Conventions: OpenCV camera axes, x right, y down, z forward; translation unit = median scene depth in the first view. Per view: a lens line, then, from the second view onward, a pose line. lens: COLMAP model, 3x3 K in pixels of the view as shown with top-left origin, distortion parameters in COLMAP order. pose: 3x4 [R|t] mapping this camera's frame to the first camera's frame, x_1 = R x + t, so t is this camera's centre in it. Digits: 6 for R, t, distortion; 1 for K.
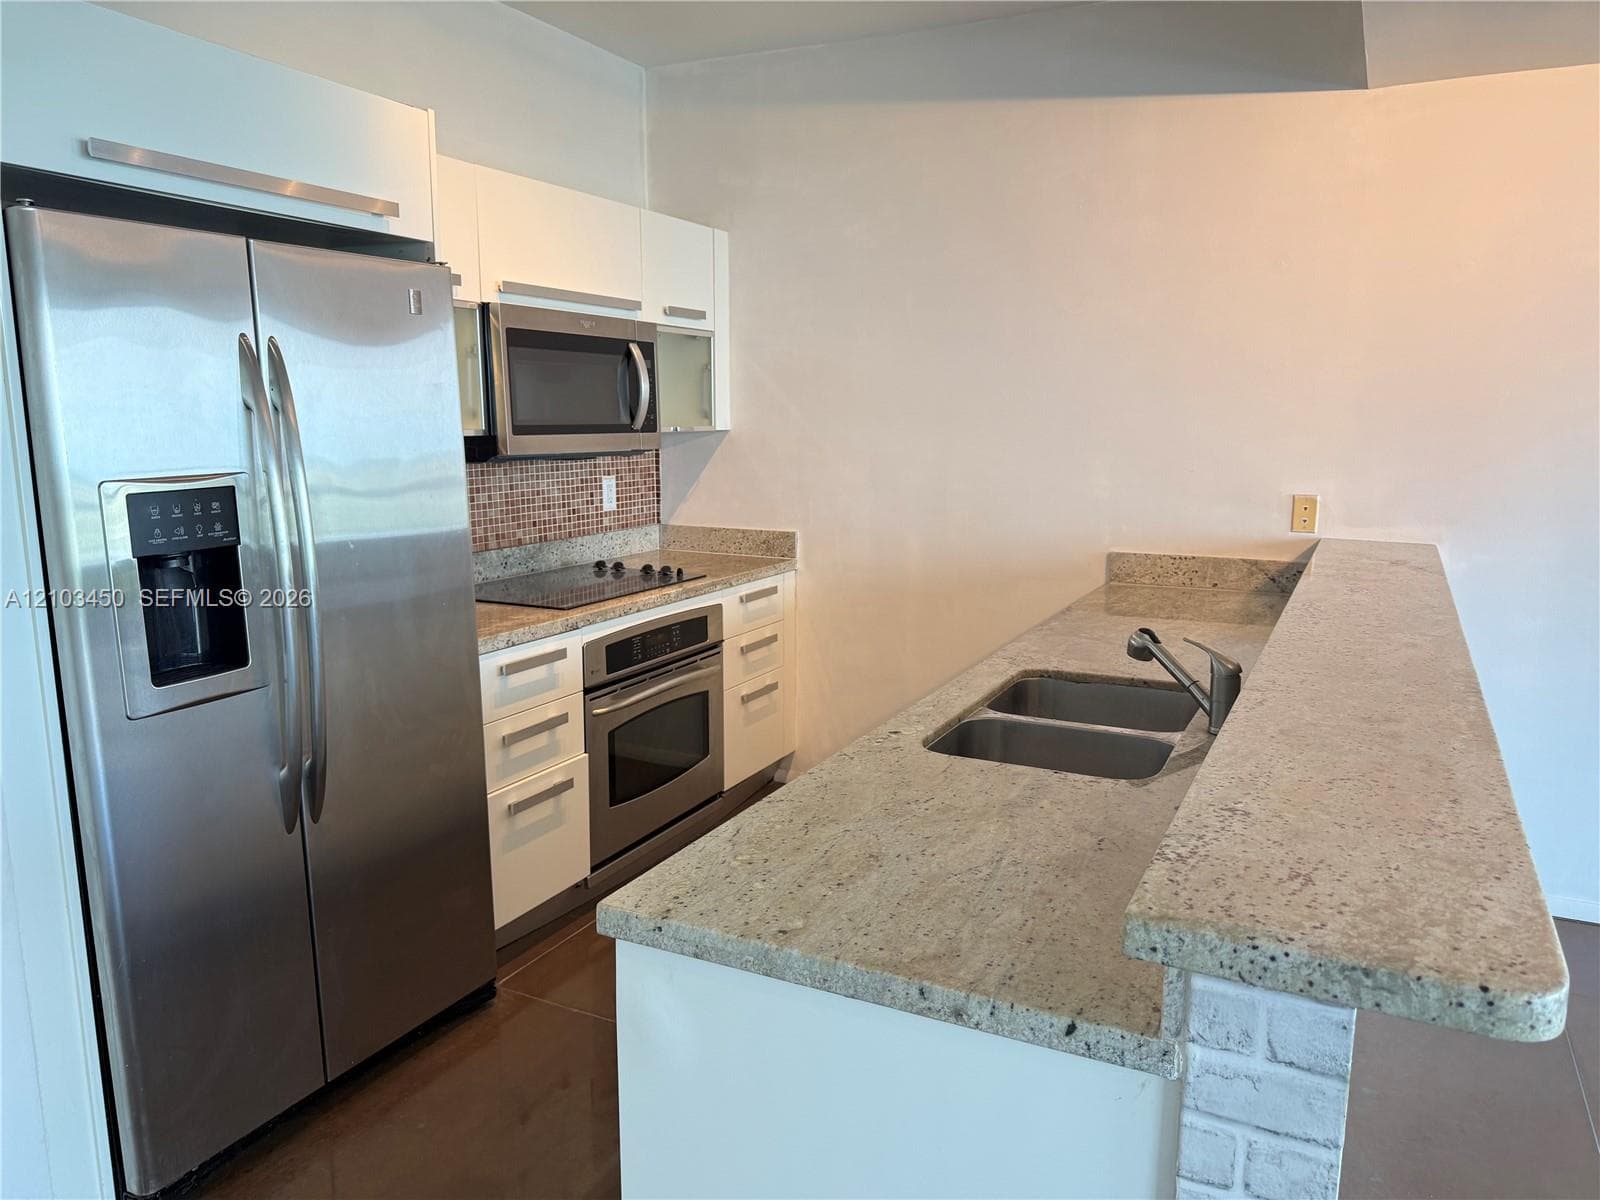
lens RADIAL K [[1131.6, 0, 802.6], [0, 1131.6, 601.9], [0, 0, 1]] dist [0.137468, -0.235612]
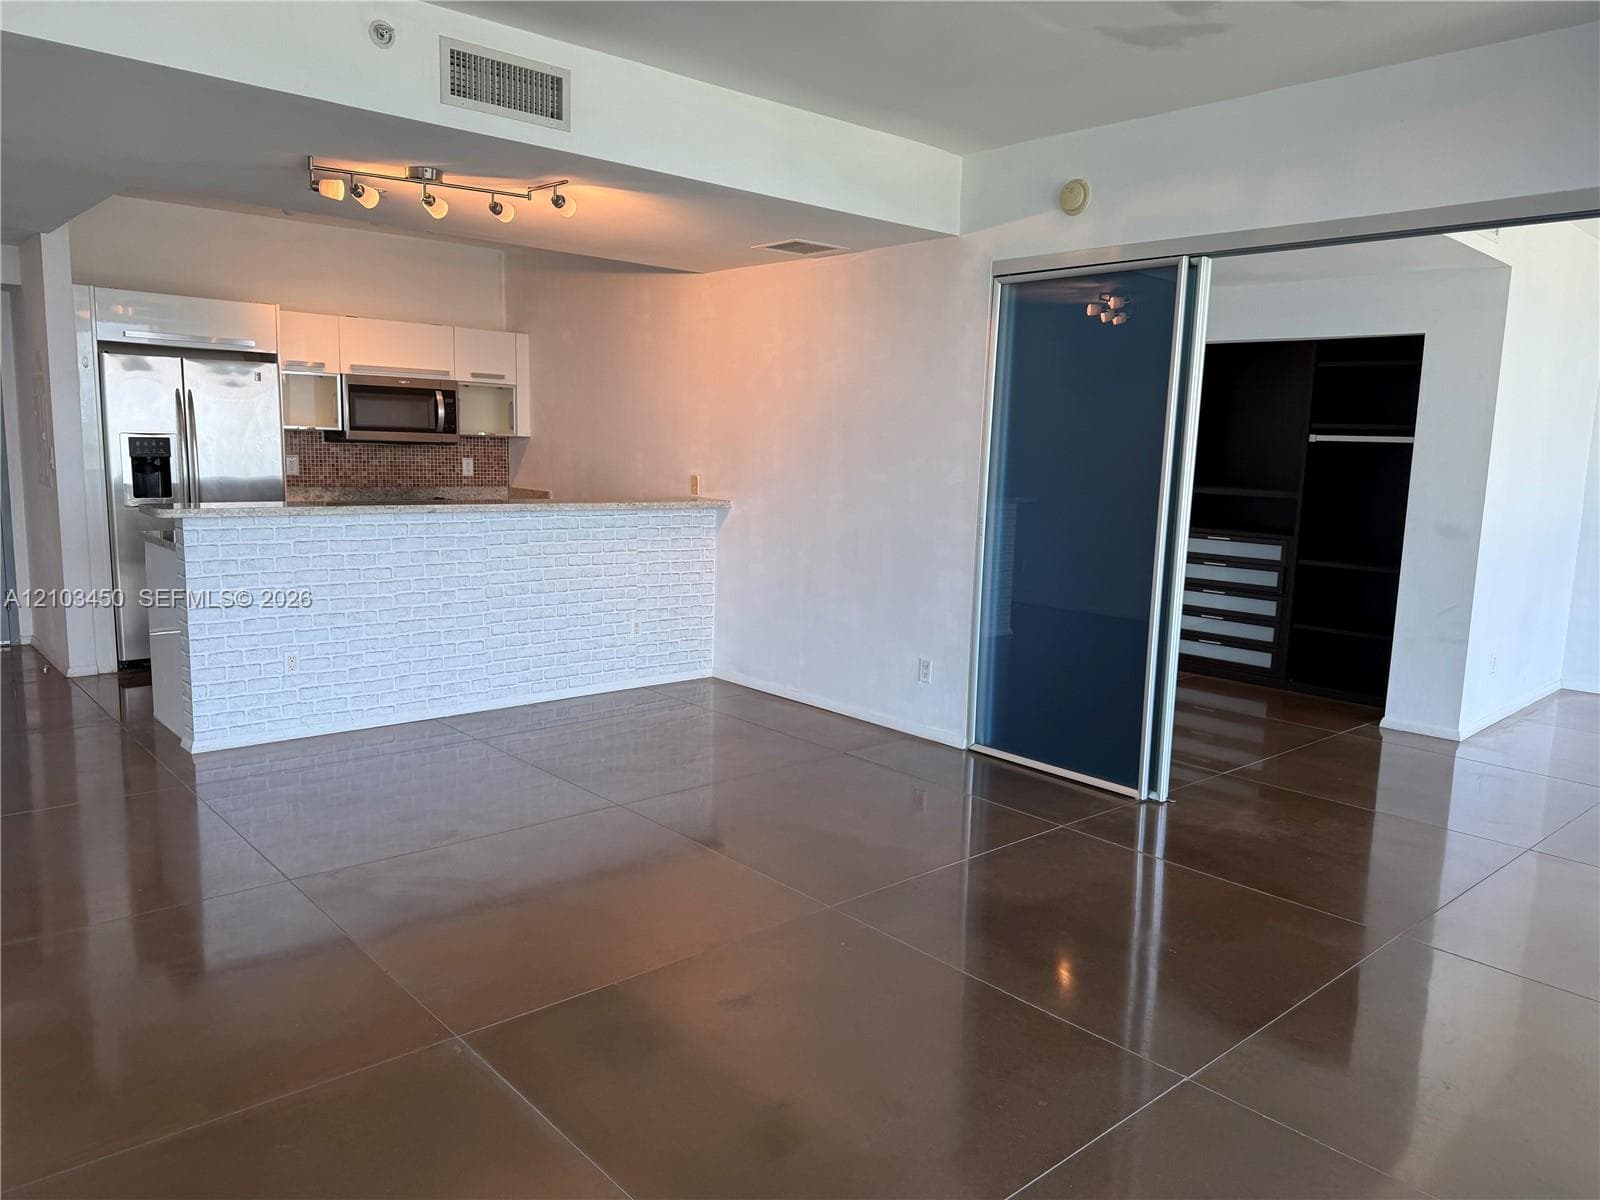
lens RADIAL K [[1131.6, 0, 802.6], [0, 1131.6, 601.9], [0, 0, 1]] dist [0.137468, -0.235612]
pose [[0.927972, 0.078880, -0.364205, 1.250903], [-0.090746, 0.995753, -0.015552, 0.128956], [0.361432, 0.047482, 0.931189, -0.690140]]
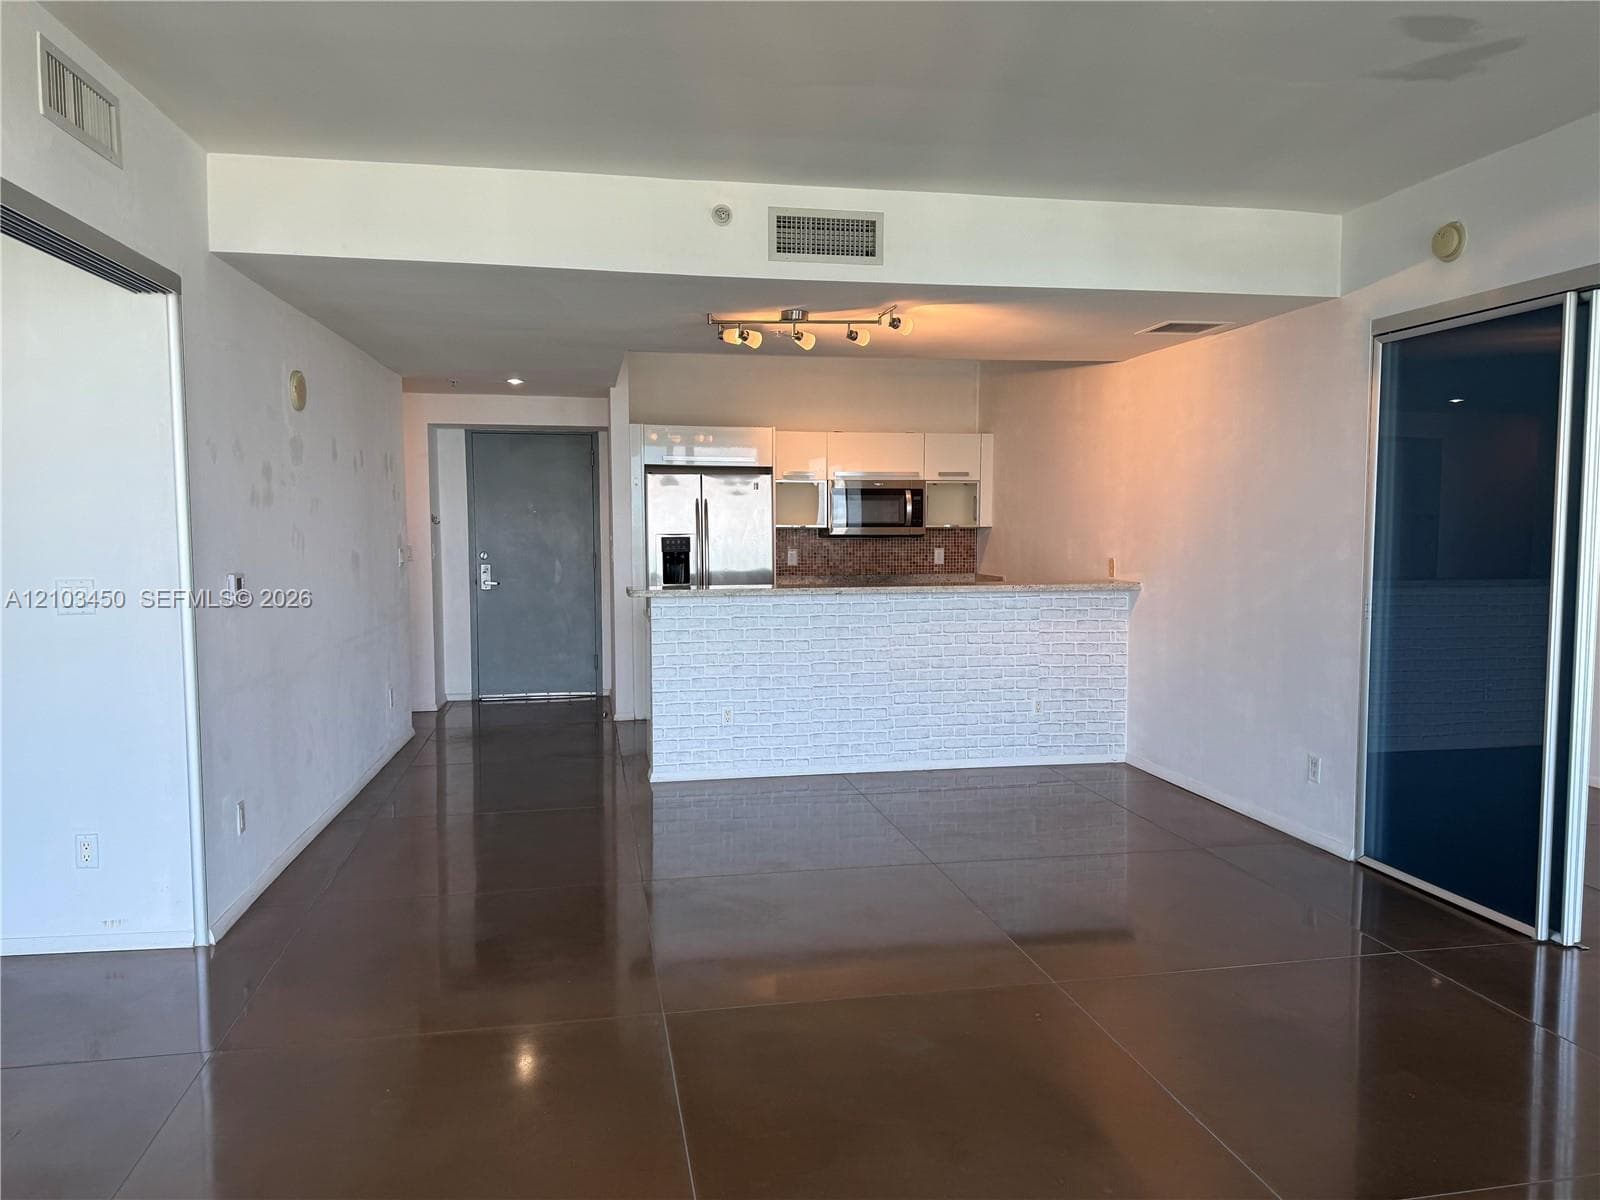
lens RADIAL K [[1116.5, 0, 796.3], [0, 1116.5, 605.0], [0, 0, 1]] dist [0.151098, -0.259005]
pose [[0.608347, 0.056477, -0.791660, 1.548368], [-0.131753, 0.990811, -0.030560, 0.111082], [0.782659, 0.122894, 0.610198, -0.567182]]
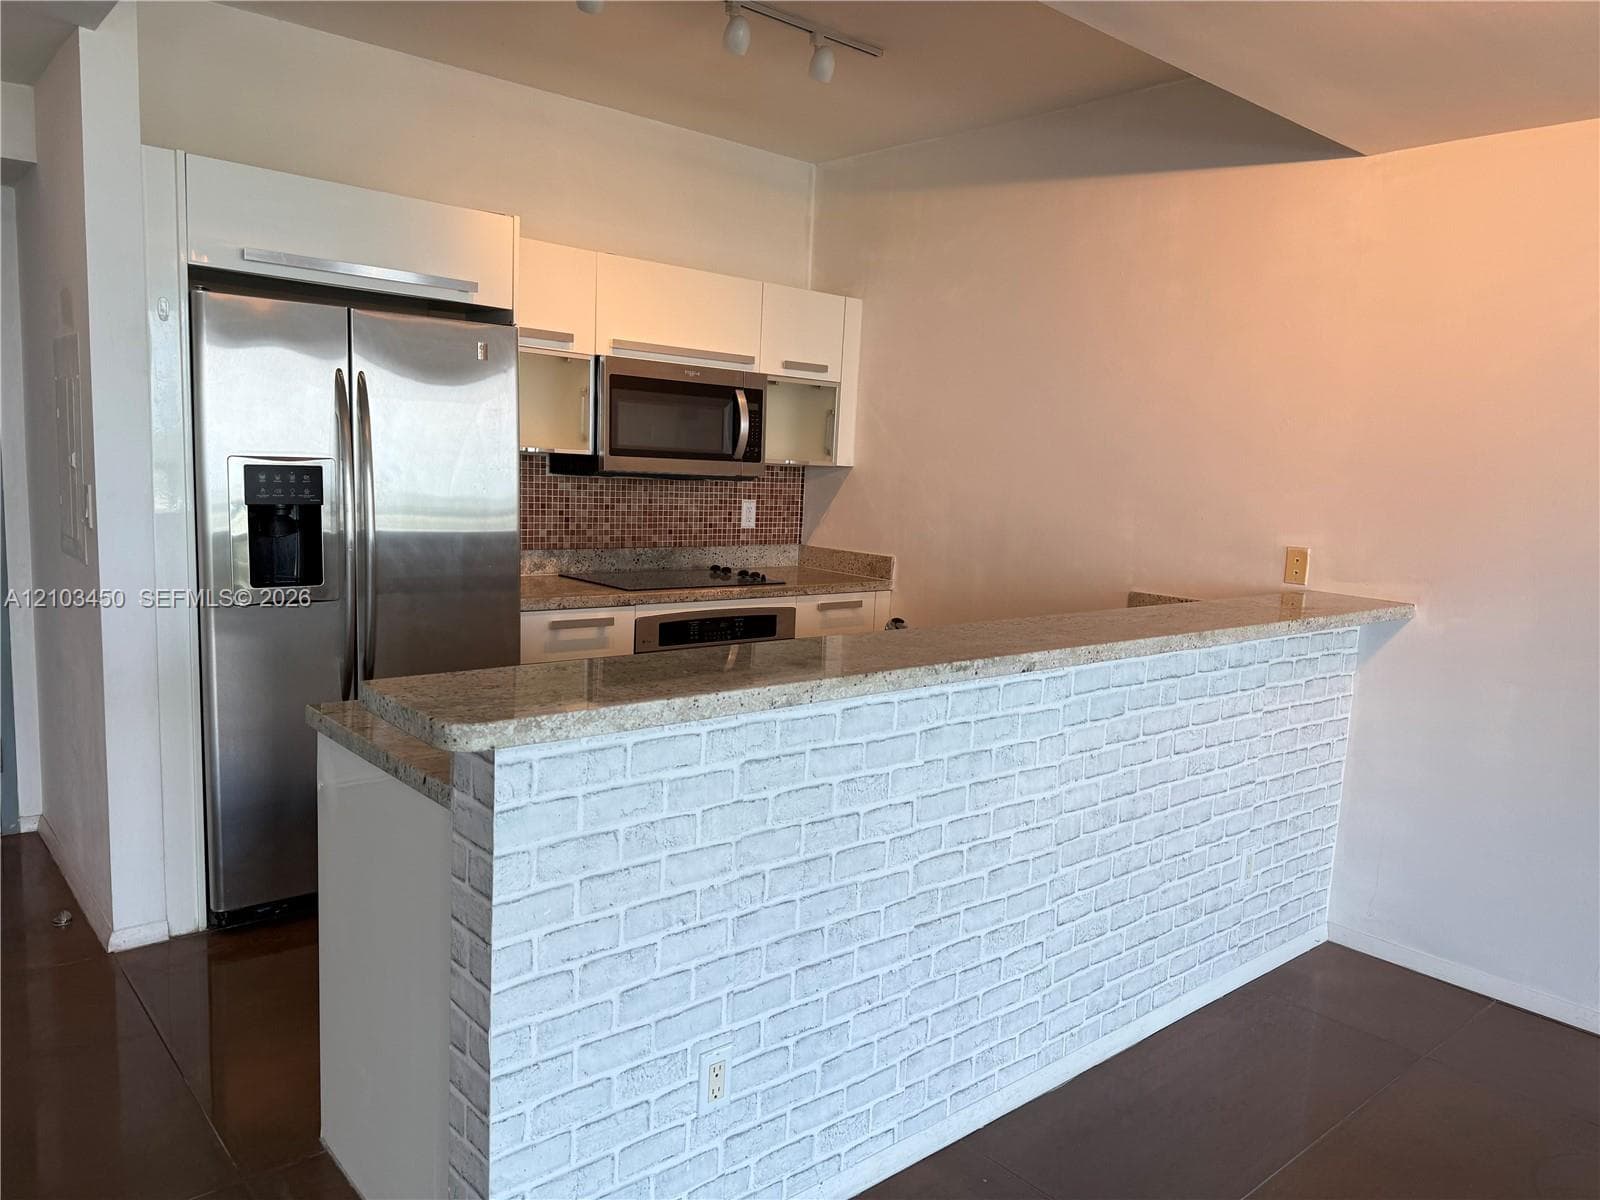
lens RADIAL K [[1116.5, 0, 796.3], [0, 1116.5, 605.0], [0, 0, 1]] dist [0.151098, -0.259005]
pose [[0.923275, 0.091119, -0.373177, 0.378745], [-0.108589, 0.993746, -0.026017, 0.030193], [0.368472, 0.064544, 0.927395, -0.090525]]
